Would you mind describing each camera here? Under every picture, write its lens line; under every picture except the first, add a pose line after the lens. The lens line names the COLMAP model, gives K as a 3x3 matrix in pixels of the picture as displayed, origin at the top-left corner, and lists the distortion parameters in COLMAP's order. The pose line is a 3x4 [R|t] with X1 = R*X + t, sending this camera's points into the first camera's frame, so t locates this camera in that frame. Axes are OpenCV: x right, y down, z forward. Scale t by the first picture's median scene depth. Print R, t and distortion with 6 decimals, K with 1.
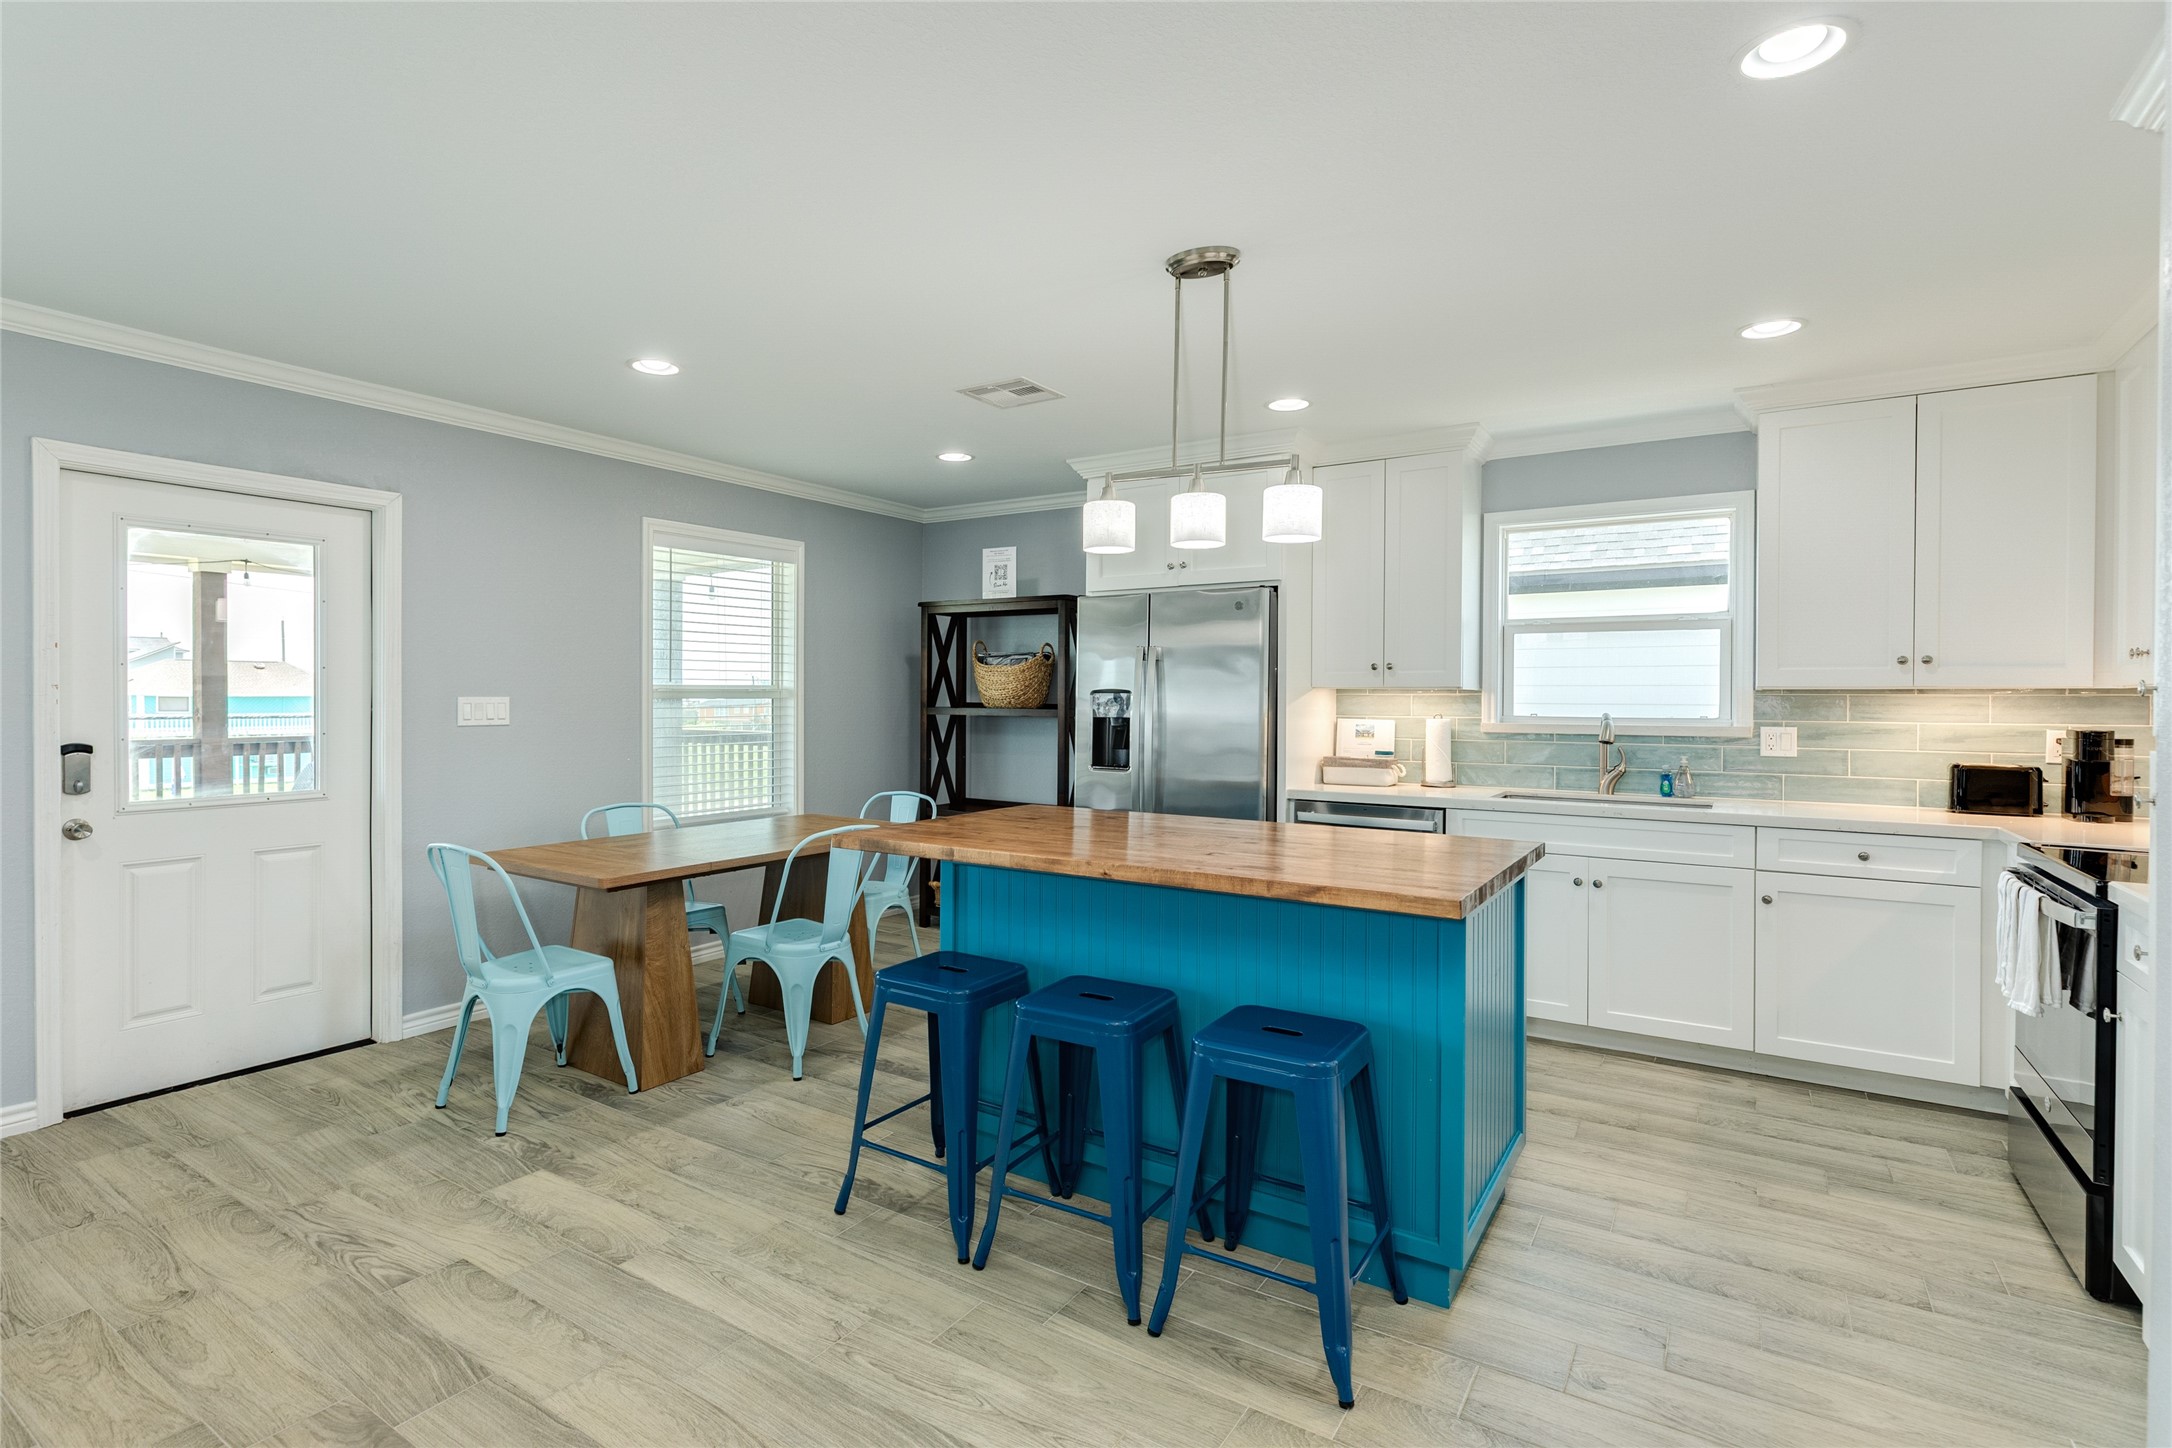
lens RADIAL K [[1007.4, 0, 1093.7], [0, 1007.4, 710.4], [0, 0, 1]] dist [-0.003446, 0.000736]
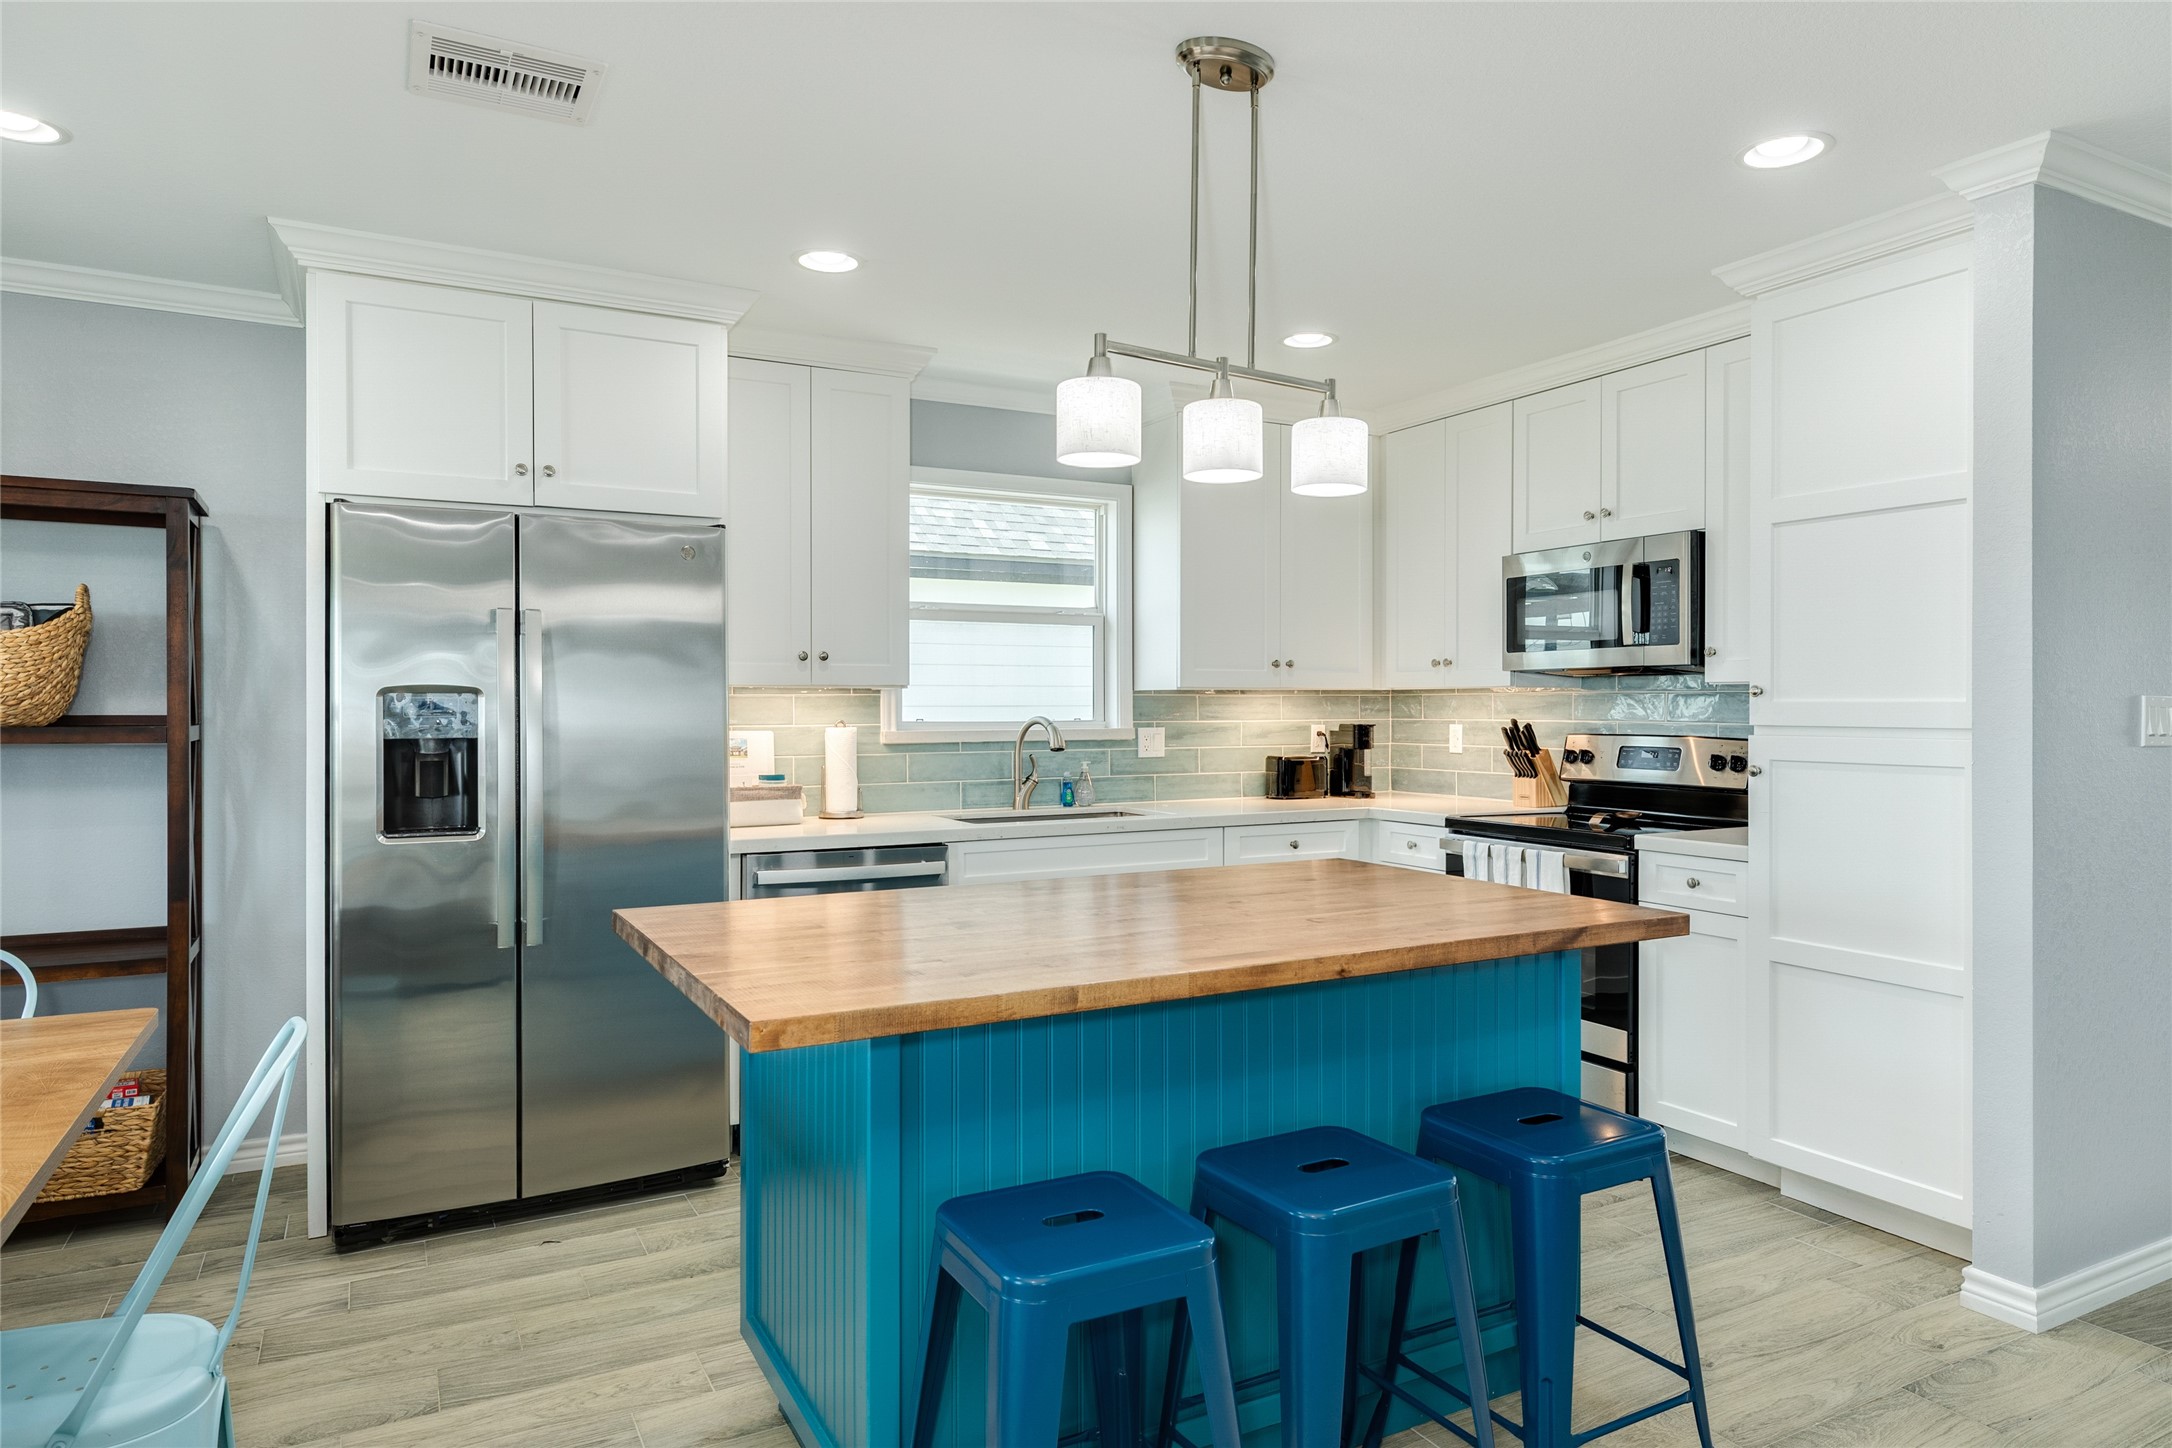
lens RADIAL K [[1285.3, 0, 1074.5], [0, 1285.3, 713.7], [0, 0, 1]] dist [0.017536, -0.000137]
pose [[0.509084, -0.013393, 0.860613, -0.442967], [0.015242, 0.999862, 0.006544, -0.006747], [-0.860582, 0.009786, 0.509218, 0.404334]]
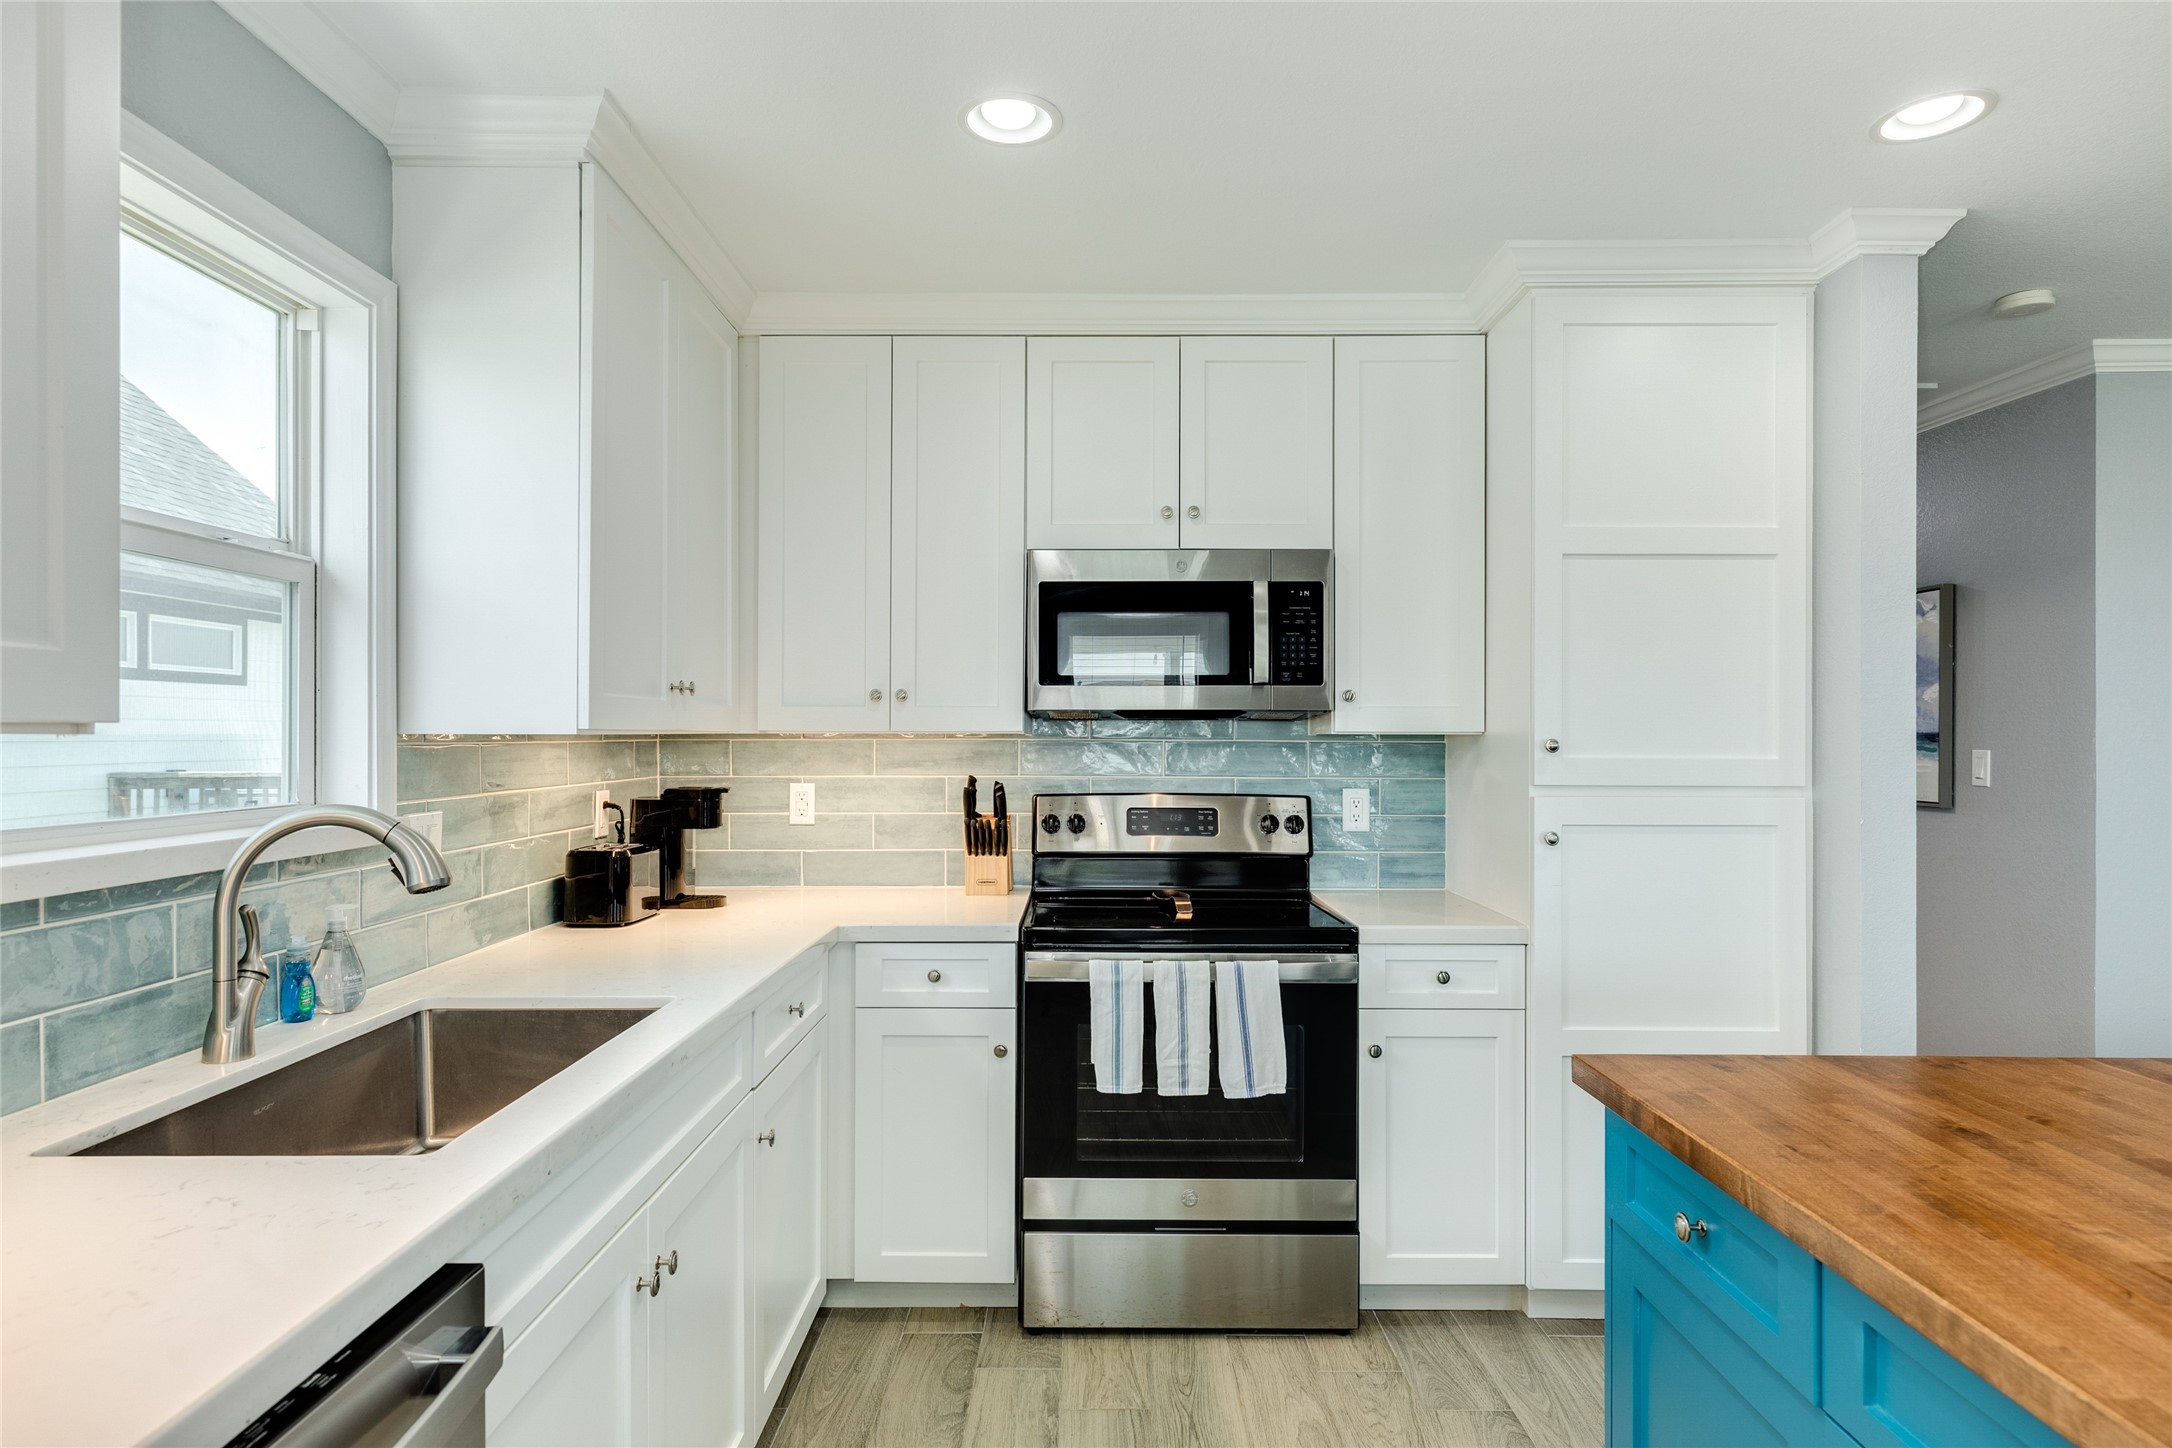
lens RADIAL K [[1201.1, 0, 1072.5], [0, 1201.1, 732.8], [0, 0, 1]] dist [0.002880, -0.000049]
pose [[-0.515650, -0.005751, 0.856780, 0.045660], [0.006741, 0.999919, 0.010769, -0.024616], [-0.856773, 0.011329, -0.515570, 0.999216]]
